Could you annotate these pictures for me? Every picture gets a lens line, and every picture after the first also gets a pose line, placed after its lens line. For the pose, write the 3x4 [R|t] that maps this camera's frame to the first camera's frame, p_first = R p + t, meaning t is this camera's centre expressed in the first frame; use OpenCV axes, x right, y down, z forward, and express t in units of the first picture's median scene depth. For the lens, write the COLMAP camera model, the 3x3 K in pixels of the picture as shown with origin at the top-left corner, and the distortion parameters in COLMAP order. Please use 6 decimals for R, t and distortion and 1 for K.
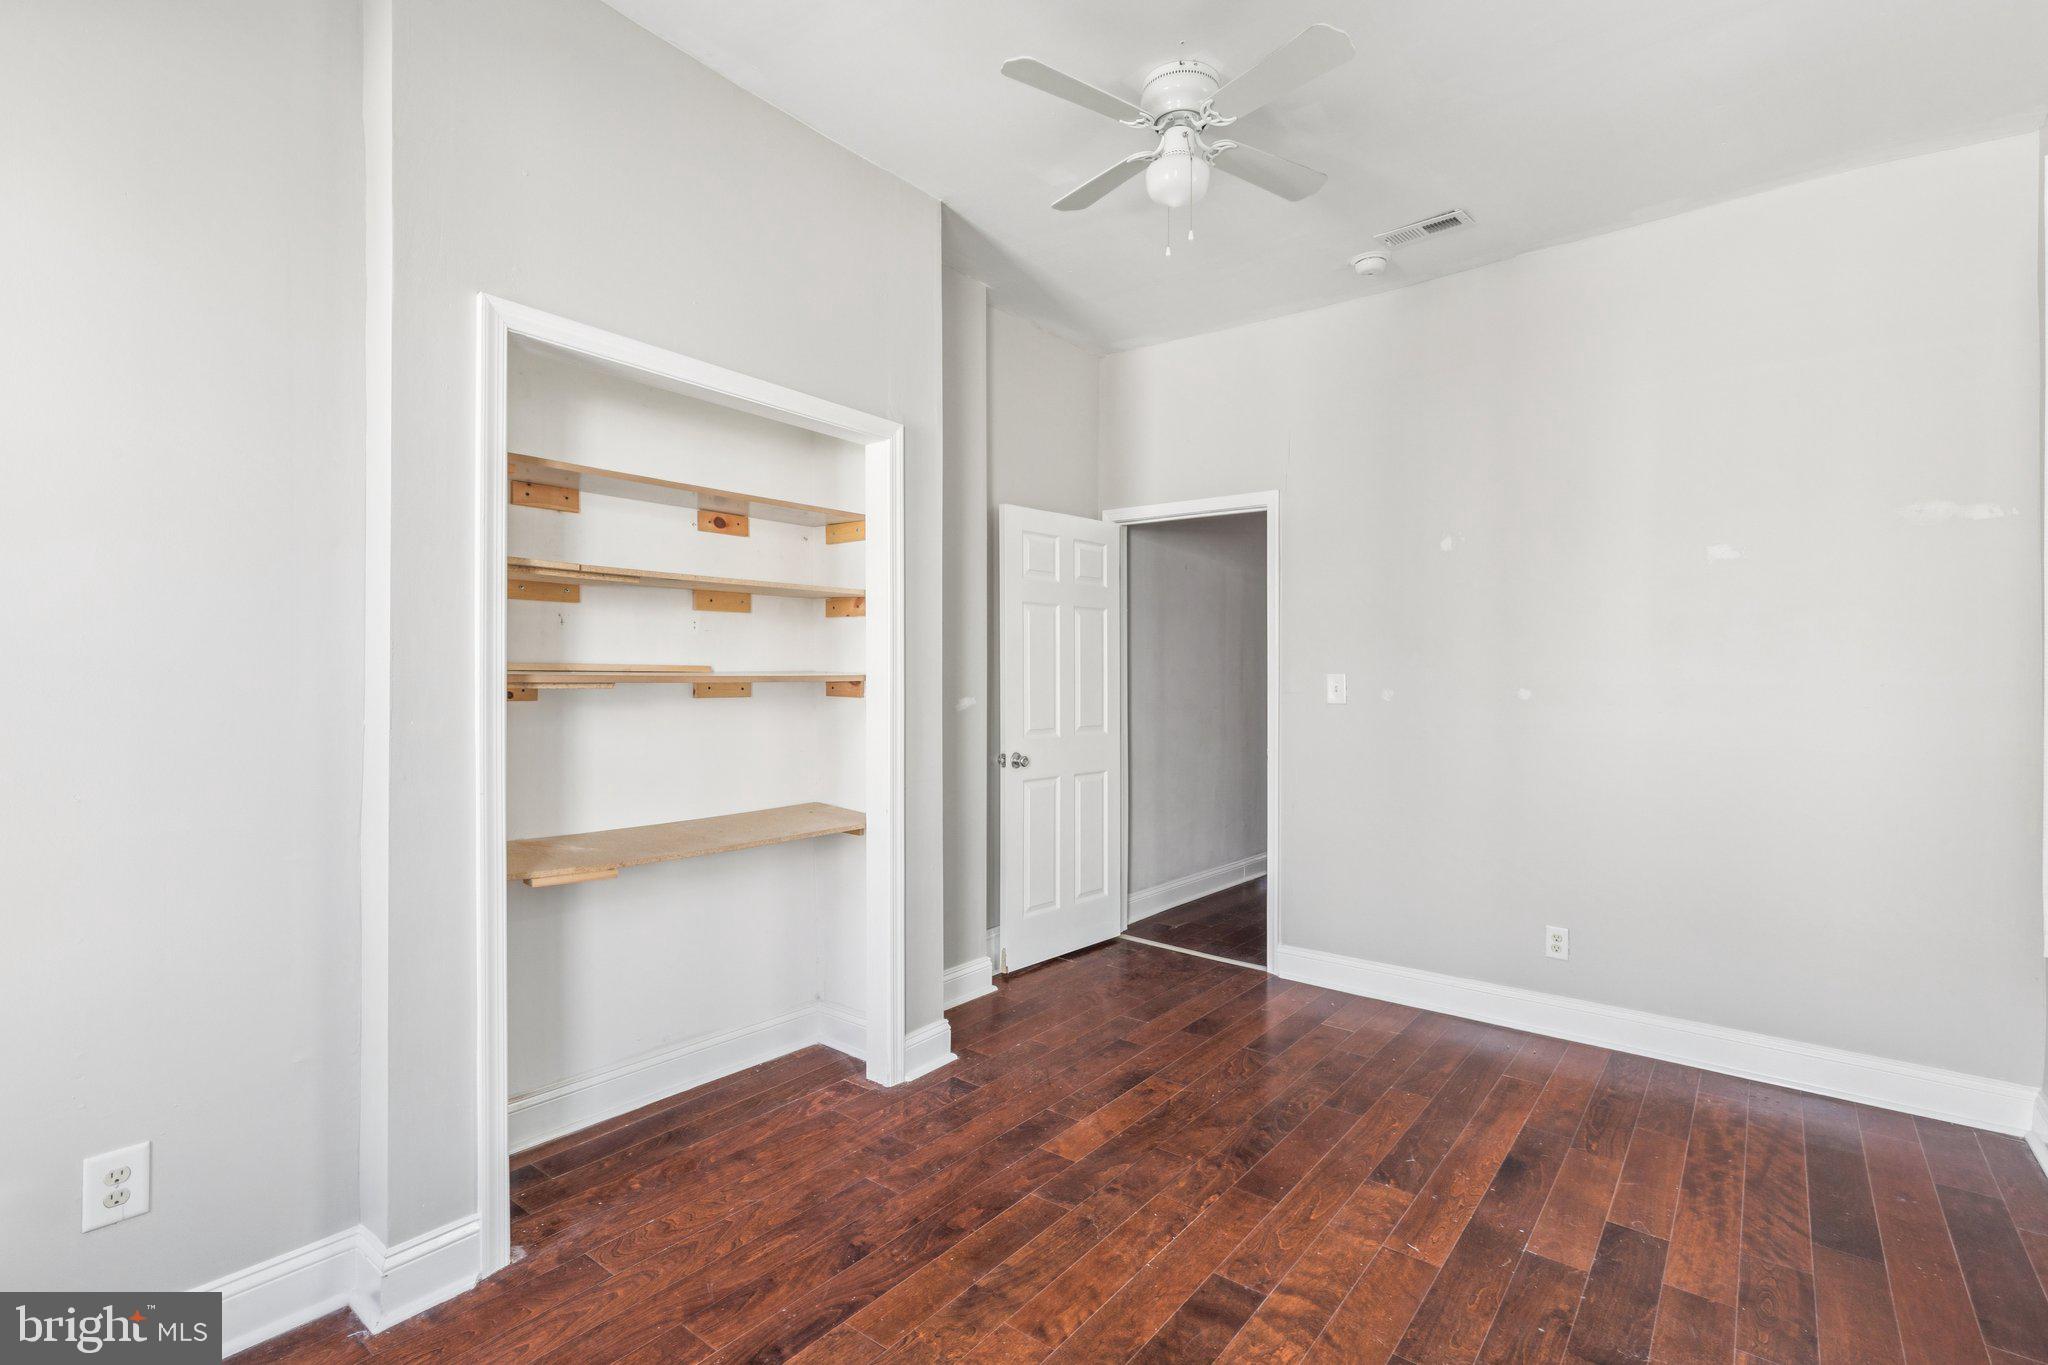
lens RADIAL K [[940.9, 0, 1002.6], [0, 940.9, 676.2], [0, 0, 1]] dist [0.007505, 0.000304]
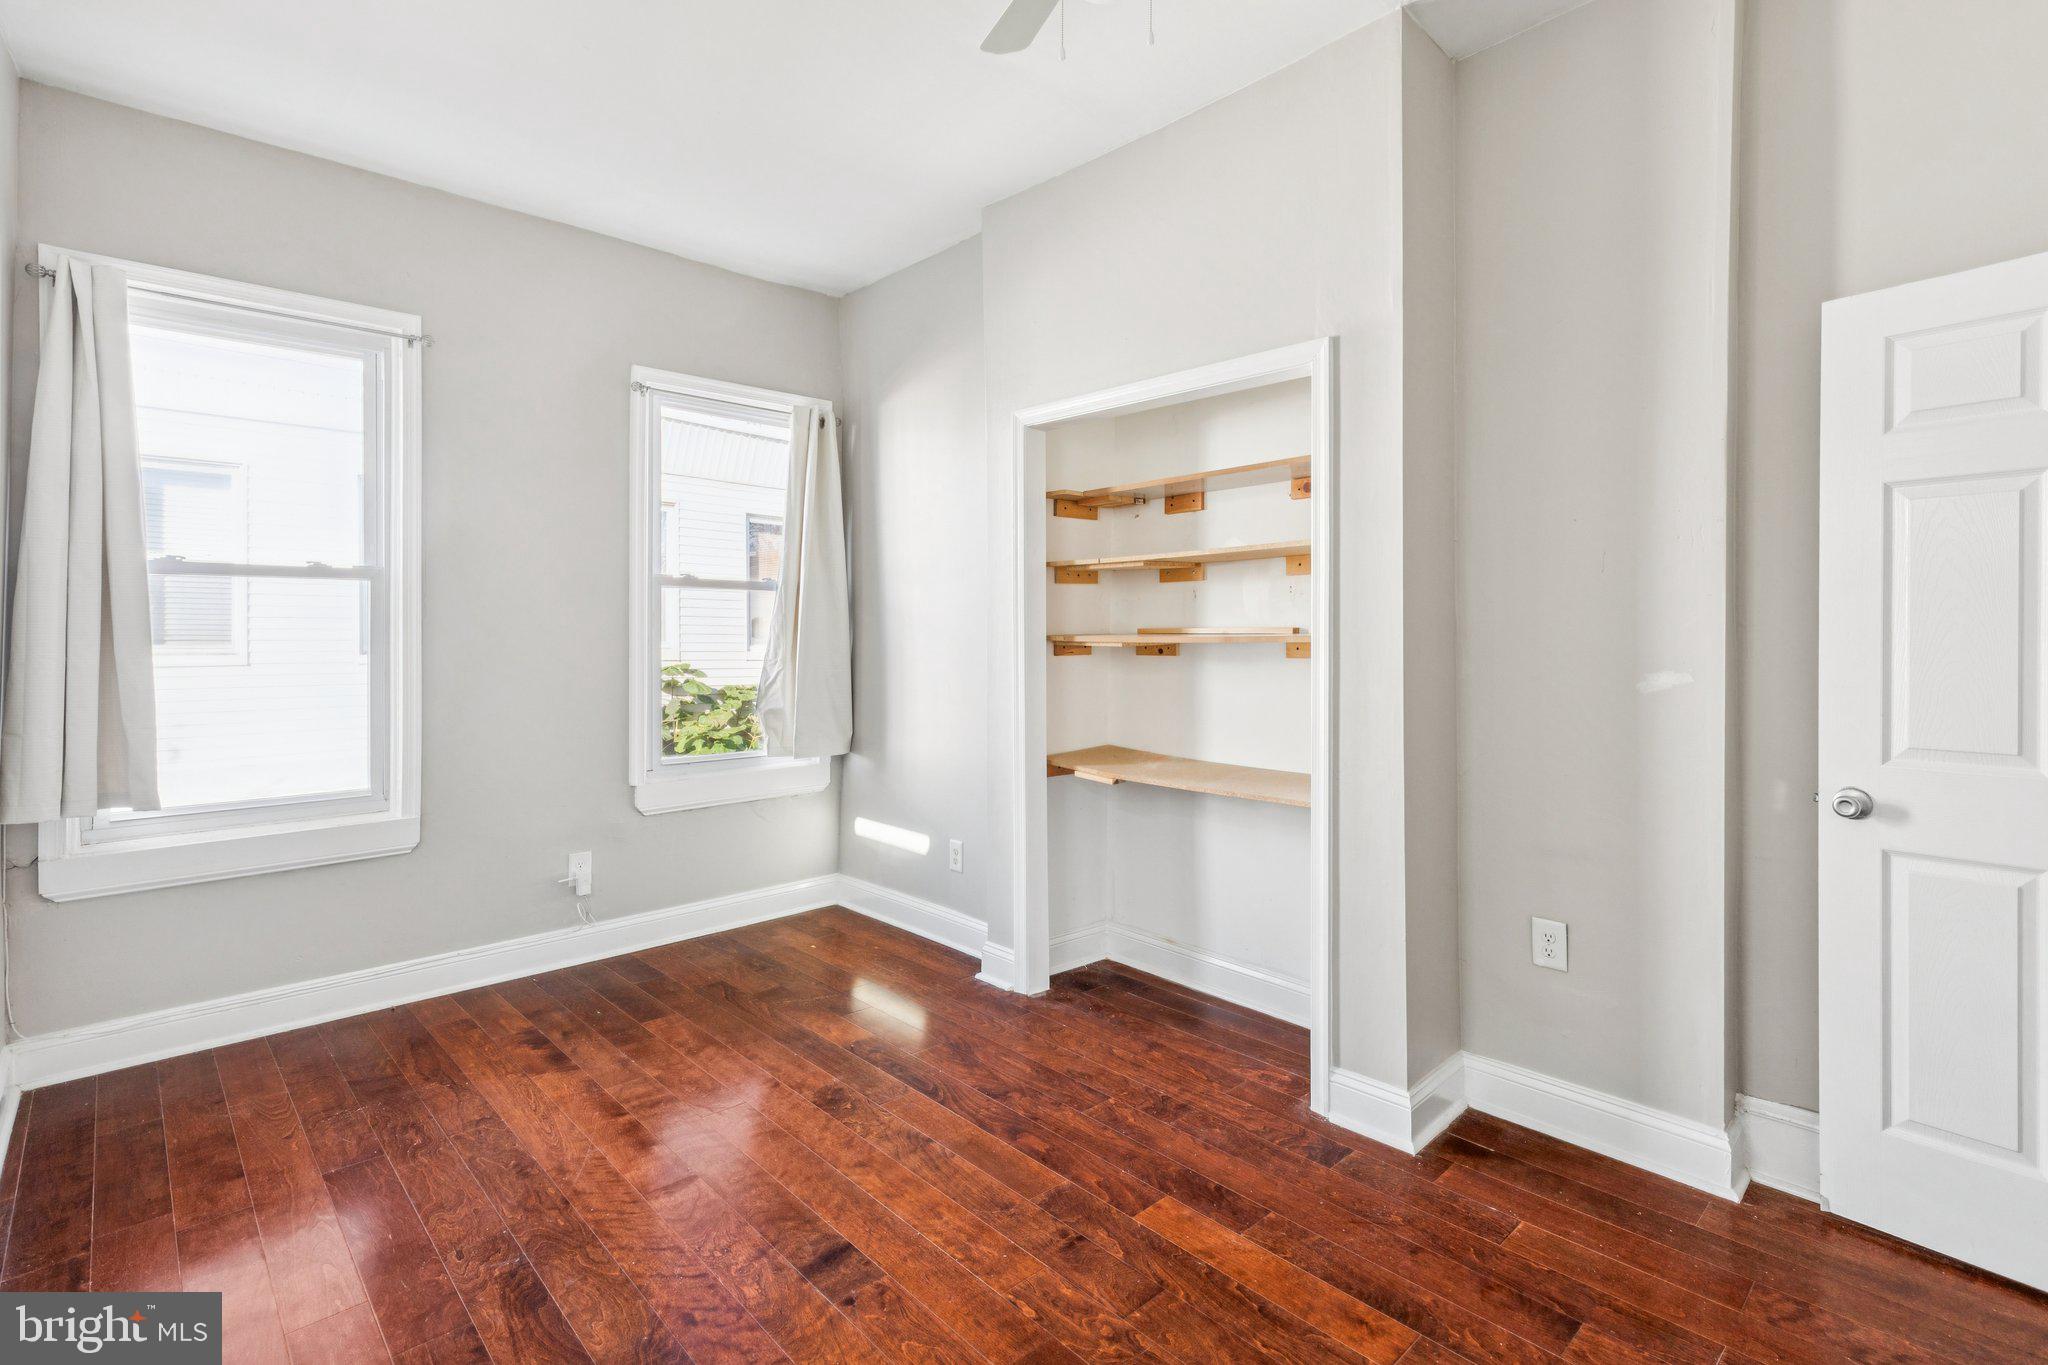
lens RADIAL K [[940.9, 0, 1061.3], [0, 940.9, 640.1], [0, 0, 1]] dist [0.007505, 0.000304]
pose [[-0.106136, -0.002337, -0.994349, 0.983534], [-0.004938, 0.999986, -0.001823, 0.007833], [0.994339, 0.004716, -0.106146, 1.101977]]
